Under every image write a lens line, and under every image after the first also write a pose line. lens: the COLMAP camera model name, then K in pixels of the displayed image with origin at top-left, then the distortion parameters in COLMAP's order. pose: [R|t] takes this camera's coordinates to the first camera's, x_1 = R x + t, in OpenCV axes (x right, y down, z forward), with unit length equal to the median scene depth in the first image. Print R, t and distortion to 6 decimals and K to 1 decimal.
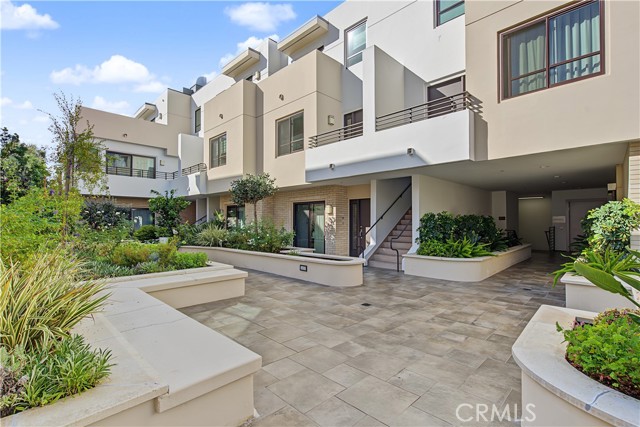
lens RADIAL K [[292.2, 0, 322.3], [0, 292.2, 216.5], [0, 0, 1]] dist [-0.005001, 0.002305]
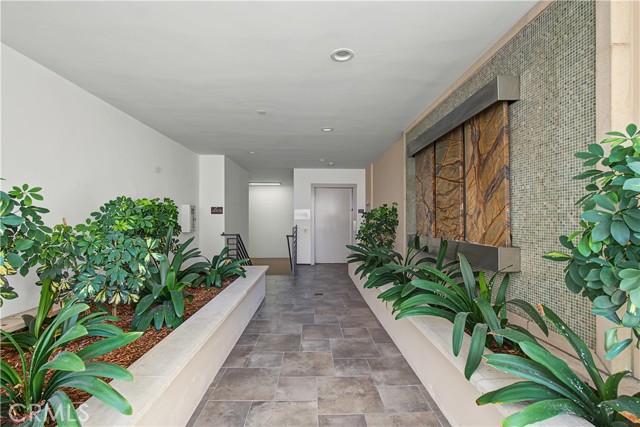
lens RADIAL K [[292.2, 0, 321.1], [0, 292.2, 216.8], [0, 0, 1]] dist [-0.005001, 0.002305]
pose [[0.695110, 0.009700, 0.718838, 0.386253], [-0.011287, 0.999933, -0.002578, 0.016188], [-0.718815, -0.006322, 0.695173, 0.531669]]
